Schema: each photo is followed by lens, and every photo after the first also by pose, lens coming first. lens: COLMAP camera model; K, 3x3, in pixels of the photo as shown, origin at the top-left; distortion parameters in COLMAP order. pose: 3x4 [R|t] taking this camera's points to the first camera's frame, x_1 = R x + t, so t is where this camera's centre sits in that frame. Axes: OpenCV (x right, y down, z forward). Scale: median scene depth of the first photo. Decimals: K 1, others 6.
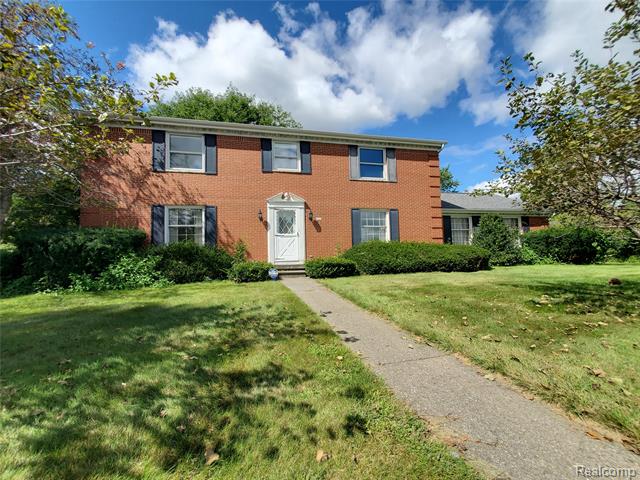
lens RADIAL K [[251.4, 0, 319.6], [0, 251.4, 247.8], [0, 0, 1]] dist [-0.000375, -0.000117]
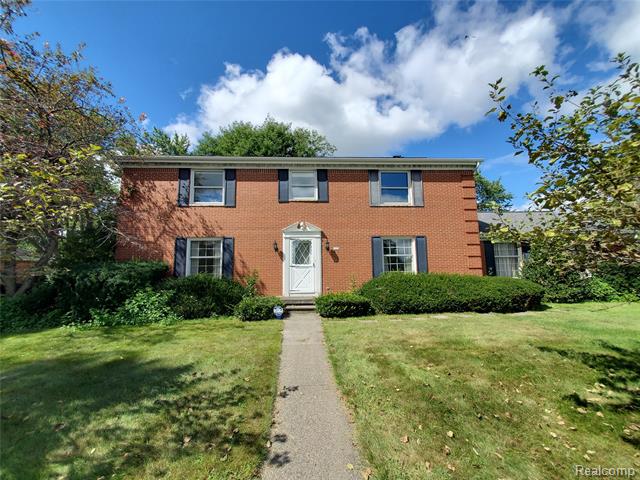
lens RADIAL K [[252.4, 0, 315.5], [0, 252.4, 249.8], [0, 0, 1]] dist [0.001806, -0.000154]
pose [[0.985585, -0.006573, -0.169051, 0.088921], [-0.004148, 0.998006, -0.062983, -0.054292], [0.169128, 0.062776, 0.983593, 0.054188]]
